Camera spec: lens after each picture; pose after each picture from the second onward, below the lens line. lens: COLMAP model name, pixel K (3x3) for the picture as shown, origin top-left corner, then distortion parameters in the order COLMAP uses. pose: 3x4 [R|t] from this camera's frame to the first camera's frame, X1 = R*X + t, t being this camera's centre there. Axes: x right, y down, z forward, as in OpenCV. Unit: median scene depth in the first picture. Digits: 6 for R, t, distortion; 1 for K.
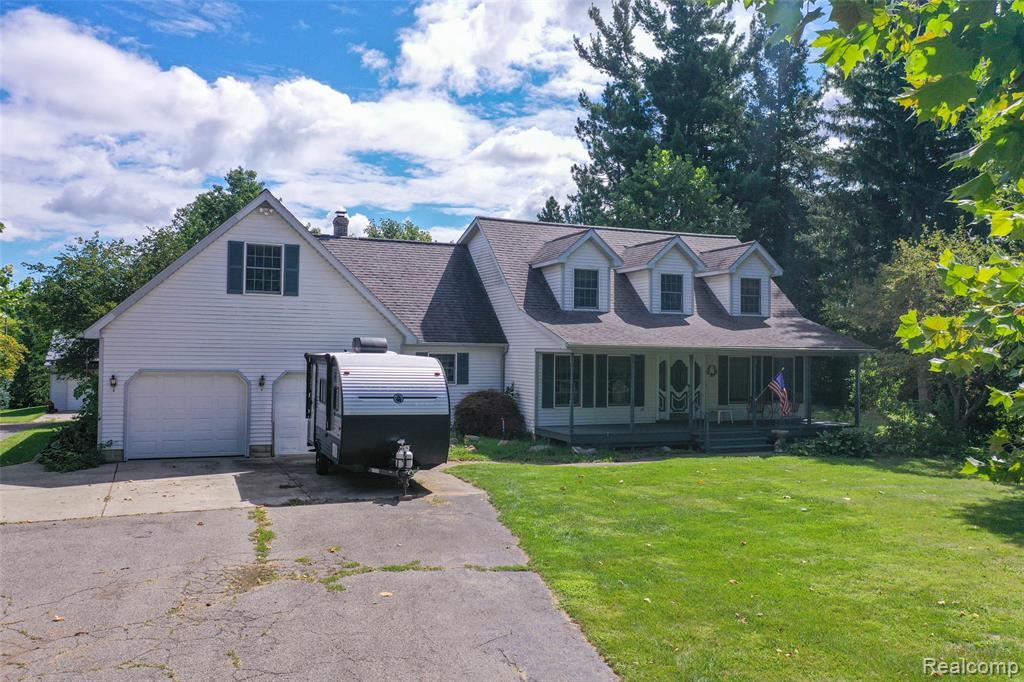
lens RADIAL K [[804.0, 0, 512.0], [0, 804.0, 341.0], [0, 0, 1]] dist [-0.007201, 0.003704]
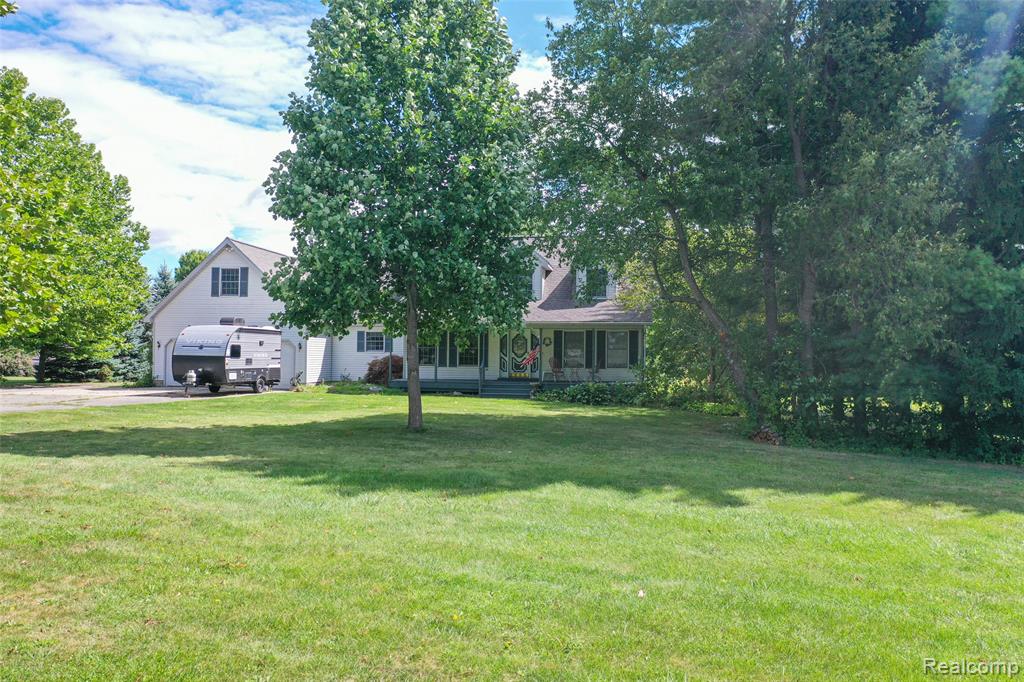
lens RADIAL K [[789.0, 0, 512.0], [0, 789.0, 341.0], [0, 0, 1]] dist [0.005400, 0.001914]
pose [[0.847781, -0.014740, -0.530142, 0.914341], [0.008290, 0.999860, -0.014543, 0.056394], [0.530282, 0.007934, 0.847784, -0.116377]]
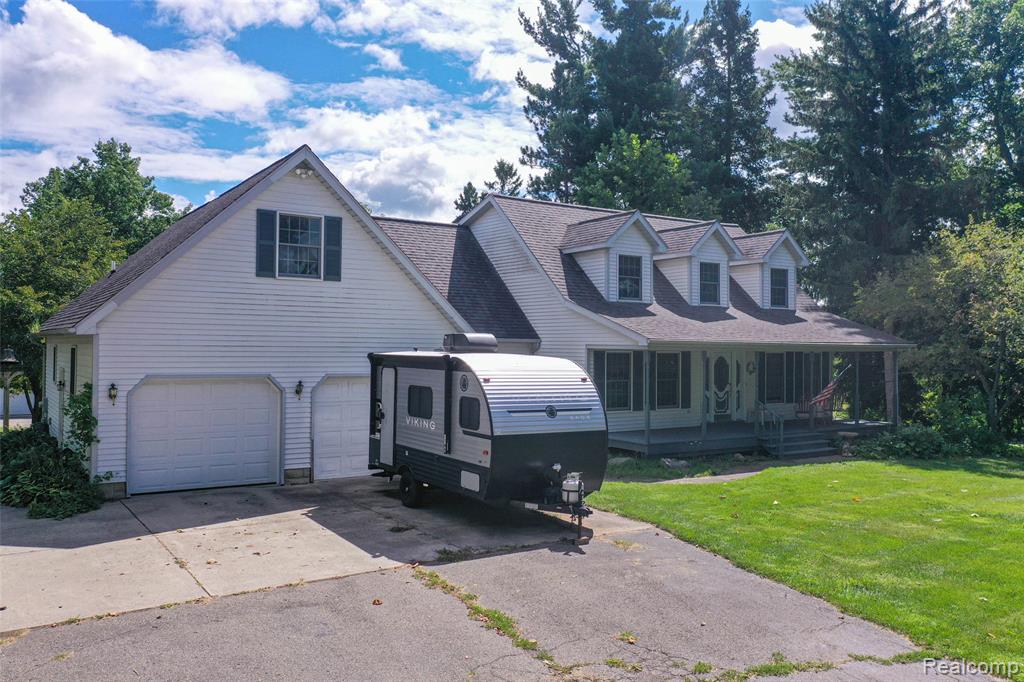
lens RADIAL K [[804.0, 0, 512.0], [0, 804.0, 341.0], [0, 0, 1]] dist [-0.007201, 0.003704]
pose [[0.983121, -0.002184, 0.182941, -0.199546], [0.000466, 0.999955, 0.009433, -0.003003], [-0.182954, -0.009188, 0.983079, 0.147062]]
